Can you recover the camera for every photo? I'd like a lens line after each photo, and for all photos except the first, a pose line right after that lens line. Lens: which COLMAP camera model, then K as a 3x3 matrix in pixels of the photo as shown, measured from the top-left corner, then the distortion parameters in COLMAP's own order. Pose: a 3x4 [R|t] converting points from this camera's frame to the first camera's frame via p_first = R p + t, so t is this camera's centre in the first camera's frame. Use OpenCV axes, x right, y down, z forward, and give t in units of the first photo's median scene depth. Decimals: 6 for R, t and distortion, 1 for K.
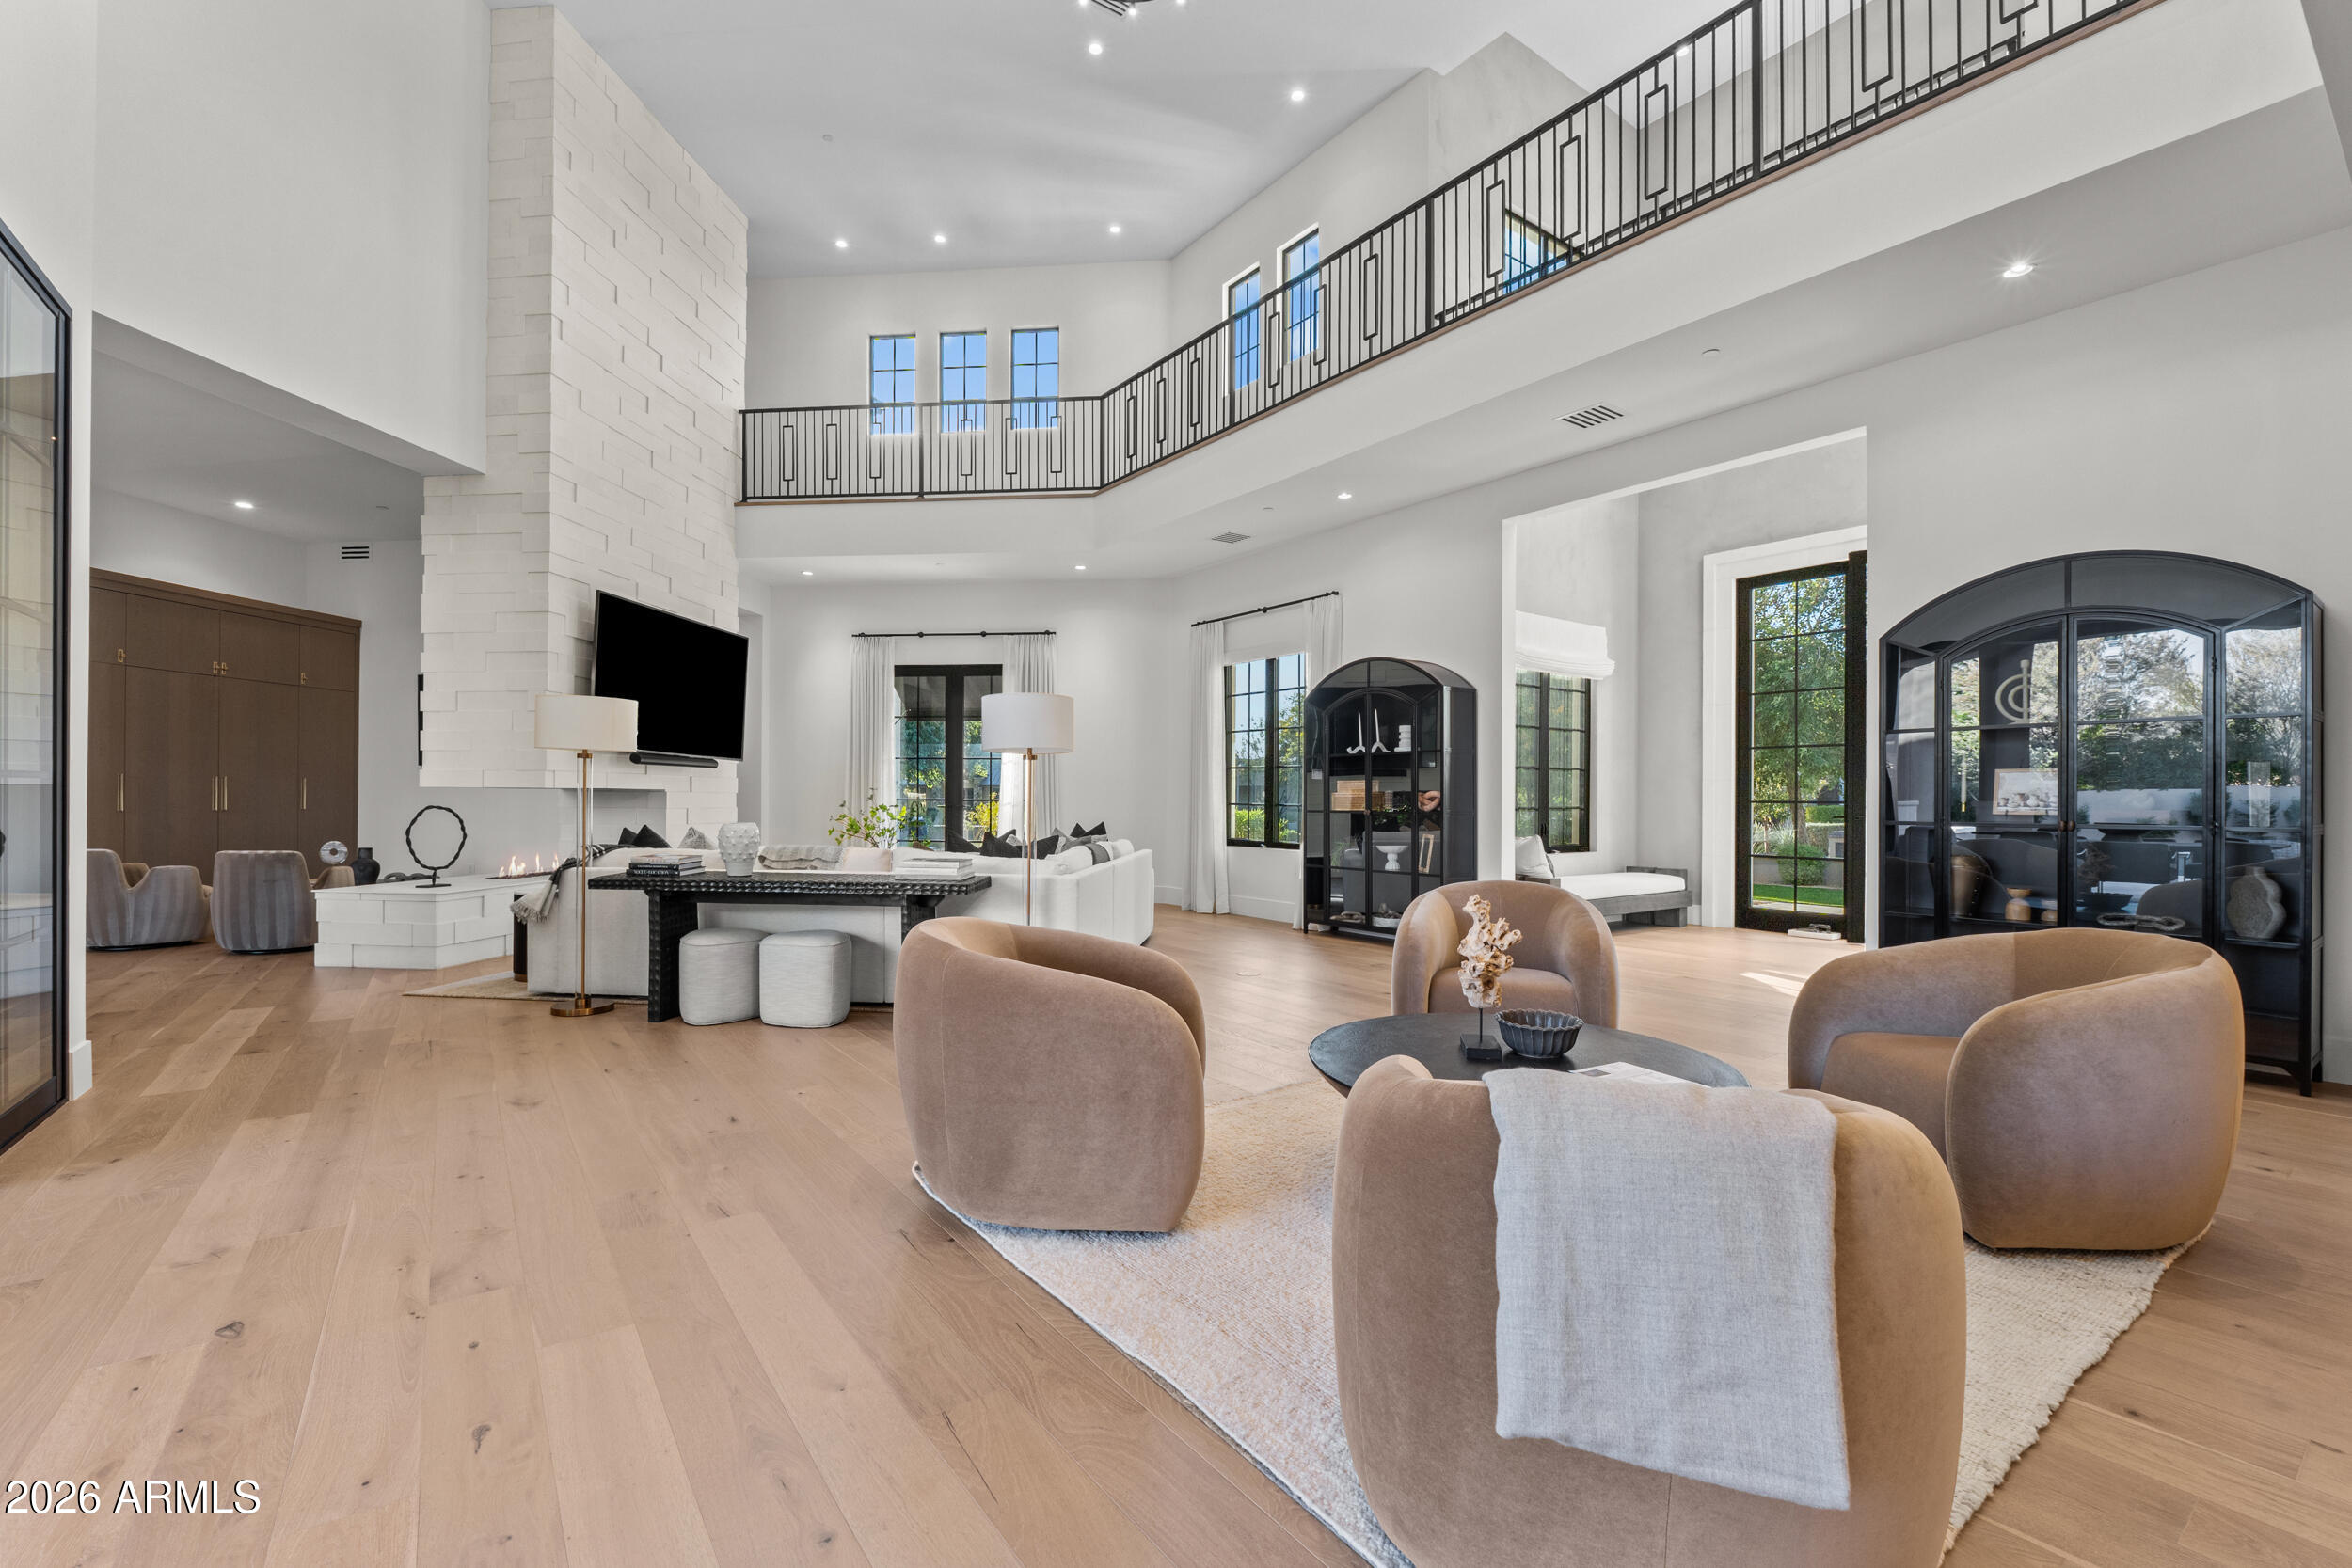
lens RADIAL K [[992.3, 0, 1171.3], [0, 992.3, 801.7], [0, 0, 1]] dist [-0.010794, -0.000048]
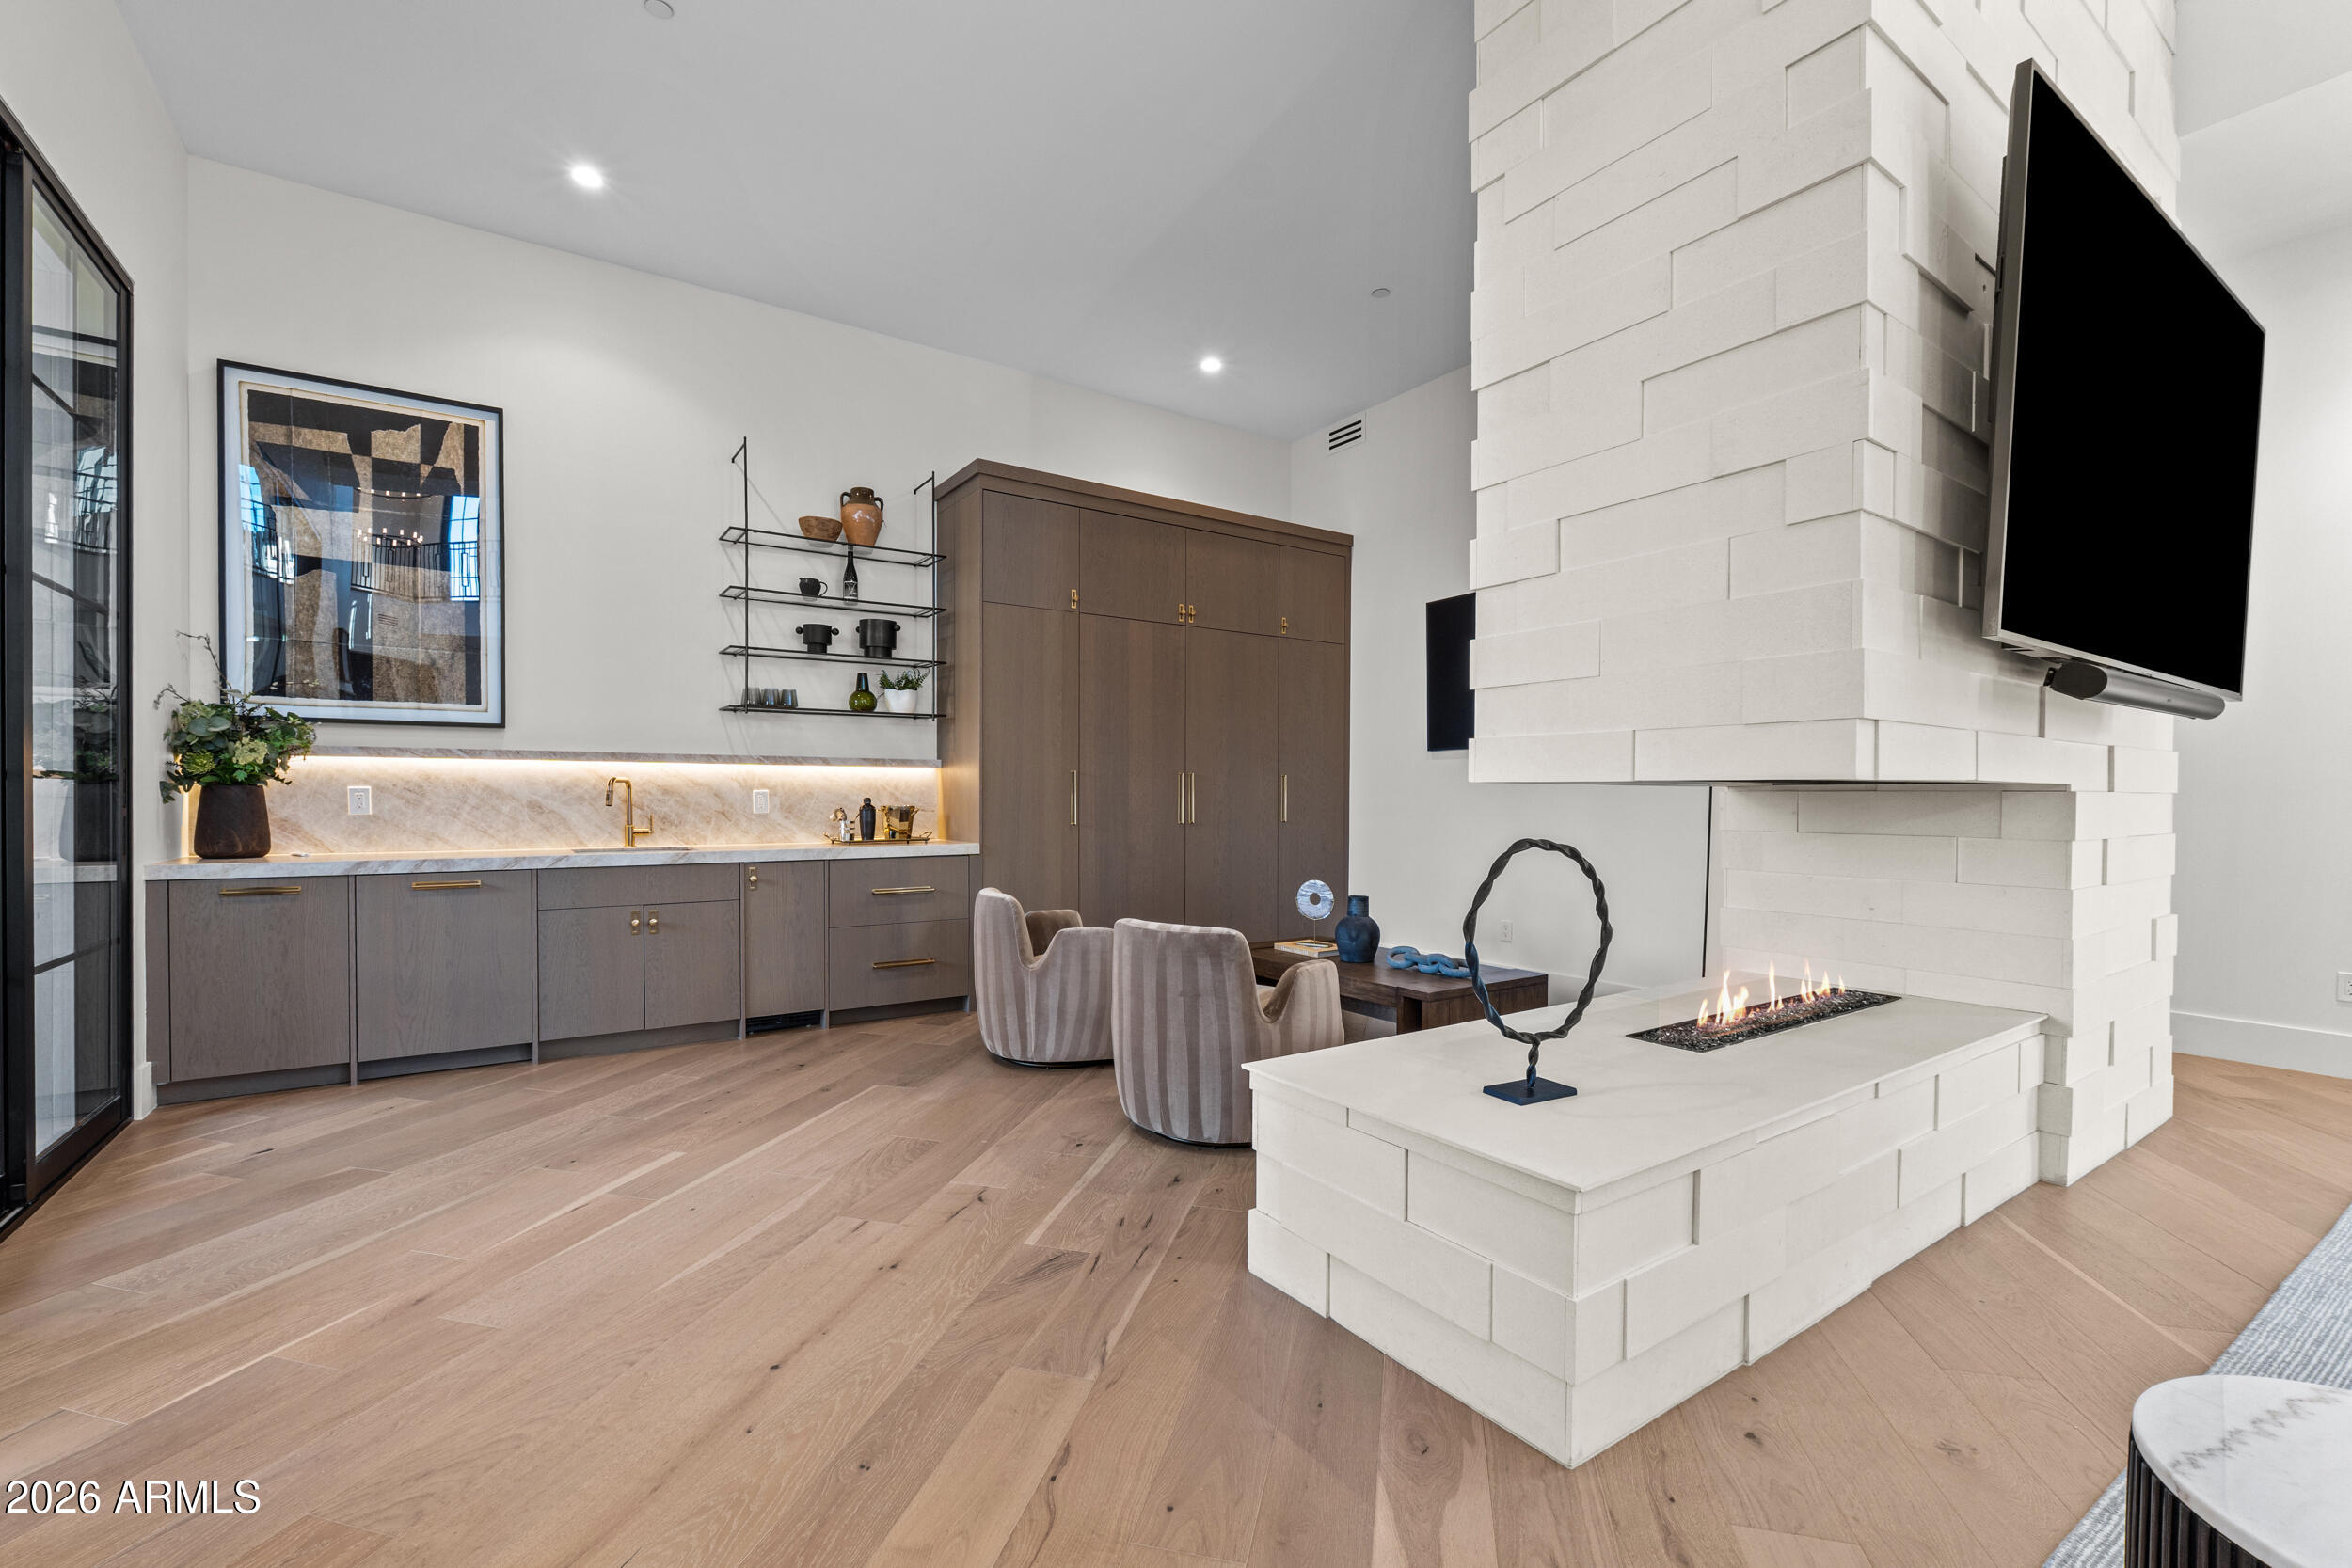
lens RADIAL K [[1011.6, 0, 1175.6], [0, 1011.6, 800.5], [0, 0, 1]] dist [-0.002098, -0.000406]
pose [[0.648749, 0.002969, -0.760996, -0.511731], [-0.002355, 0.999995, 0.001894, -0.010145], [0.760999, 0.000563, 0.648753, 0.627726]]
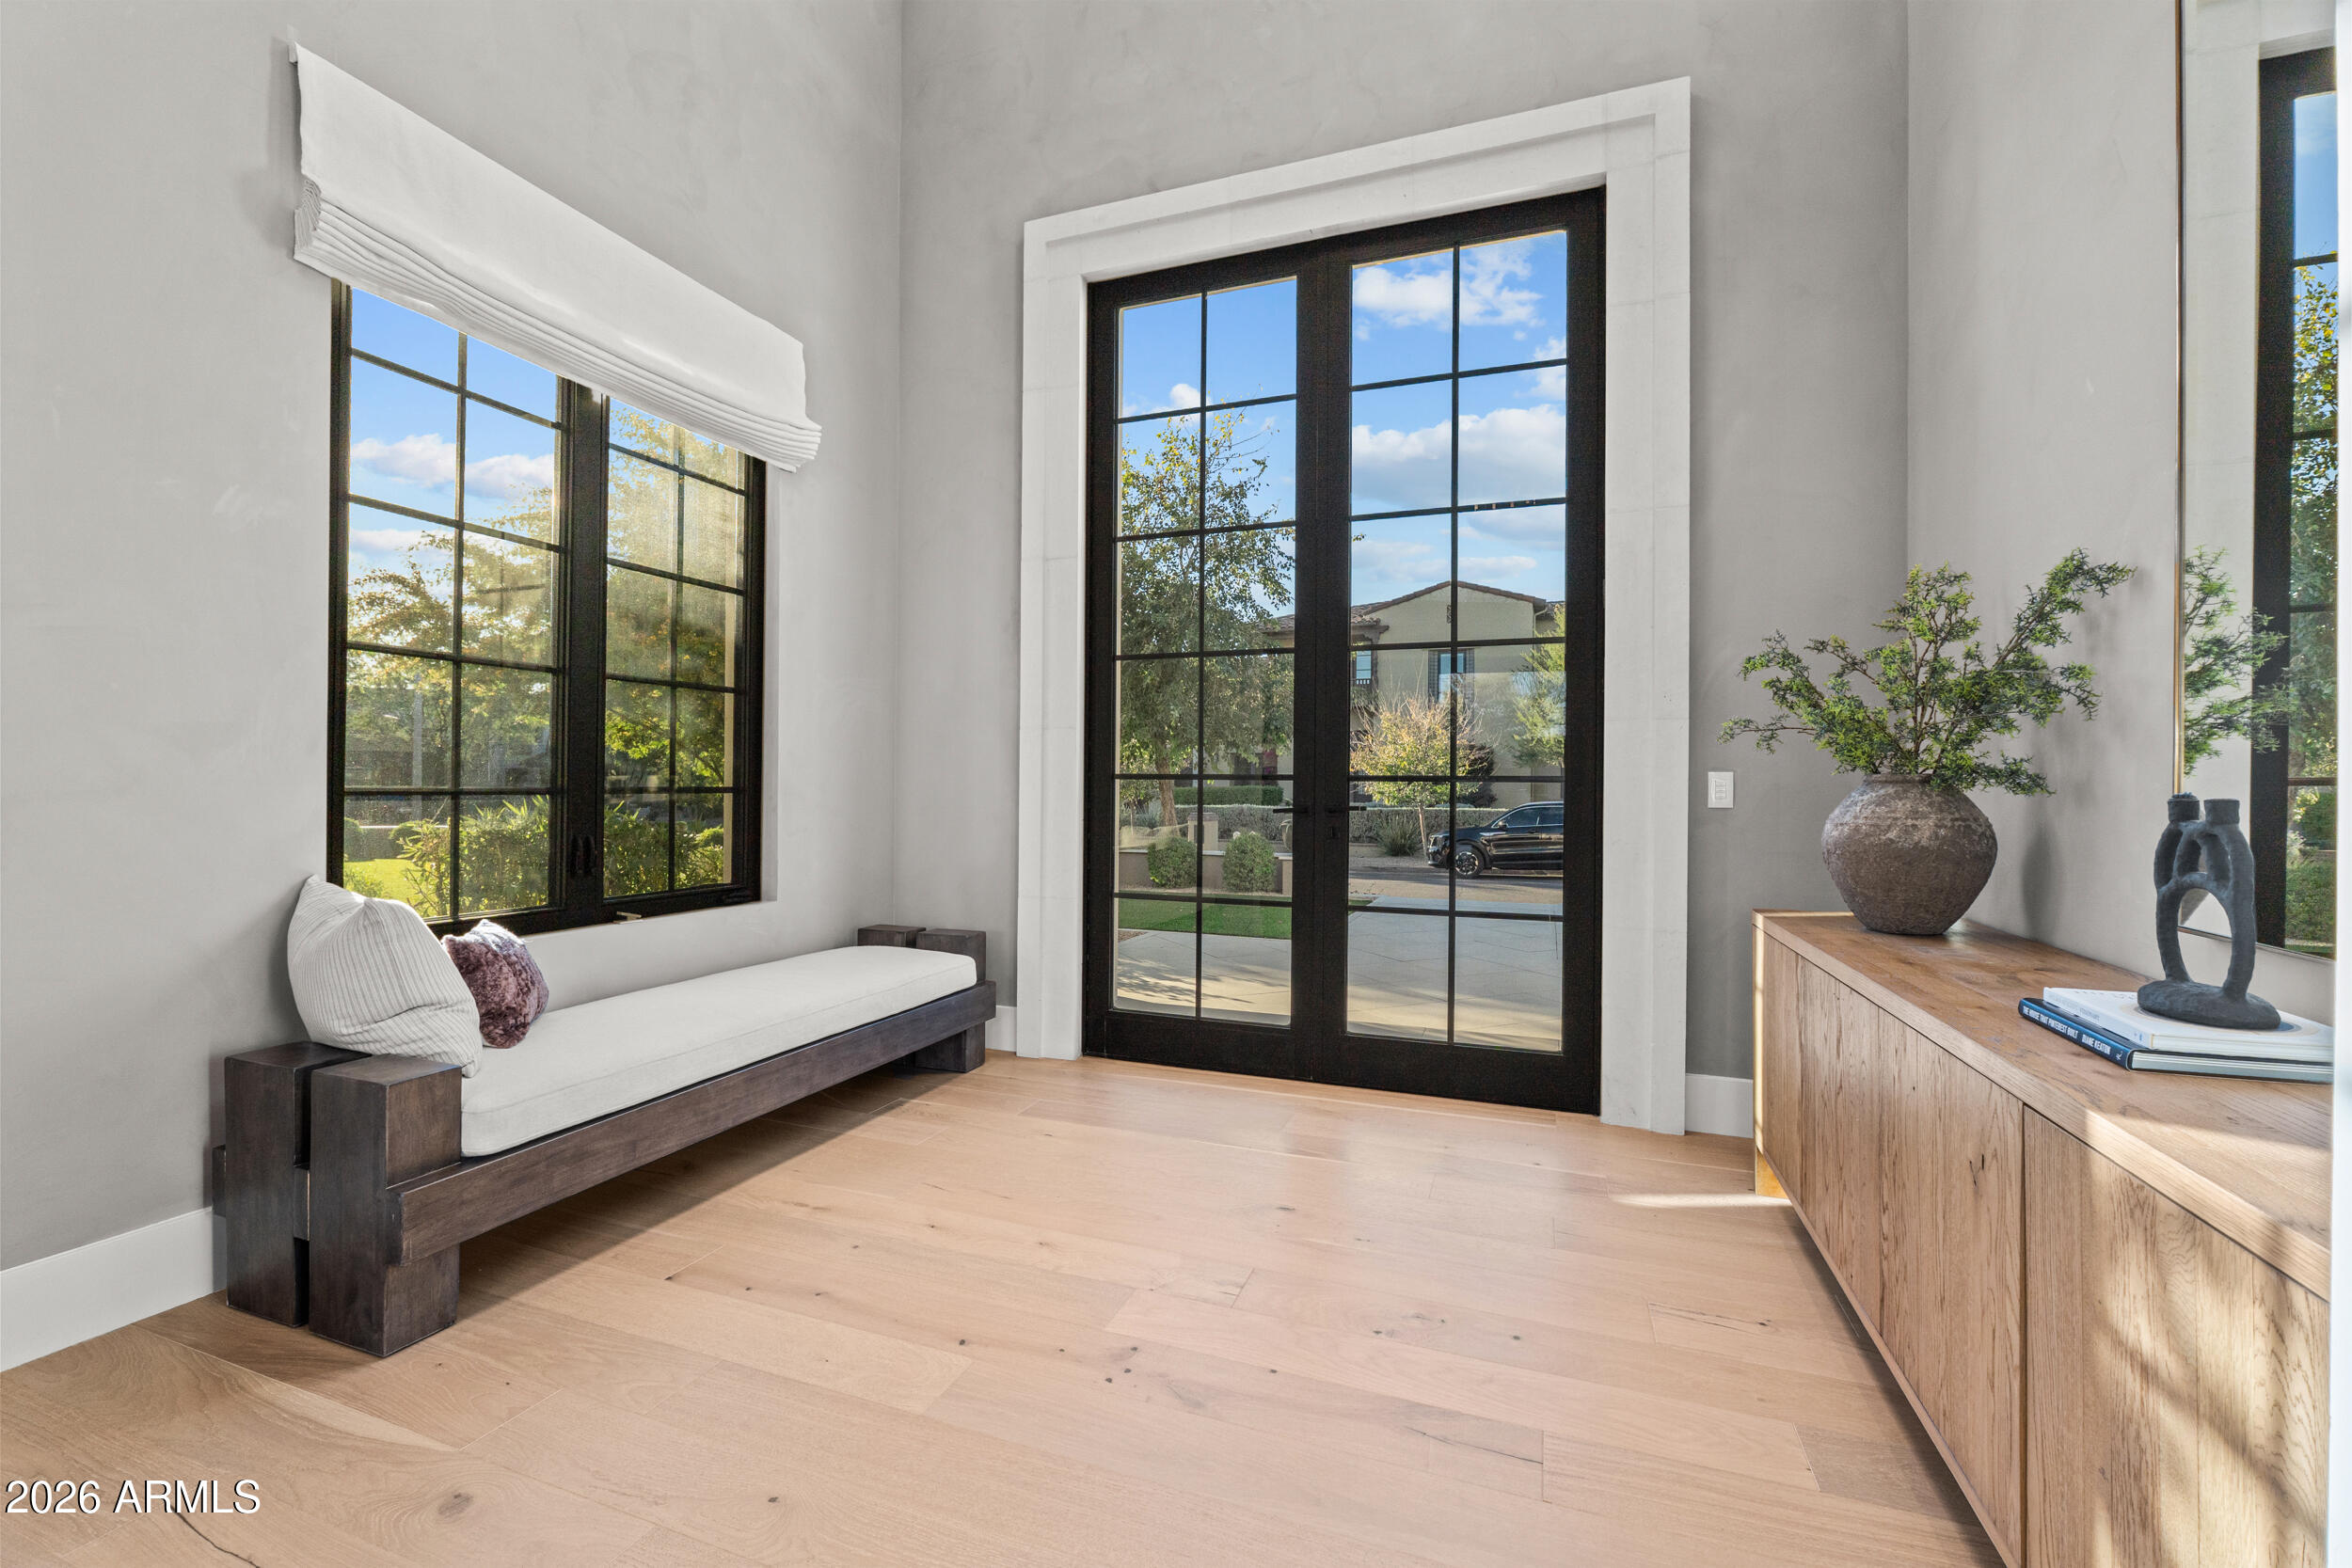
lens RADIAL K [[986.0, 0, 1169.8], [0, 986.0, 783.1], [0, 0, 1]] dist [-0.002733, -0.000282]
pose [[0.835642, 0.001747, 0.549271, 0.426031], [-0.000484, 0.999997, -0.002443, 0.004811], [-0.549274, 0.001775, 0.835641, 0.721099]]
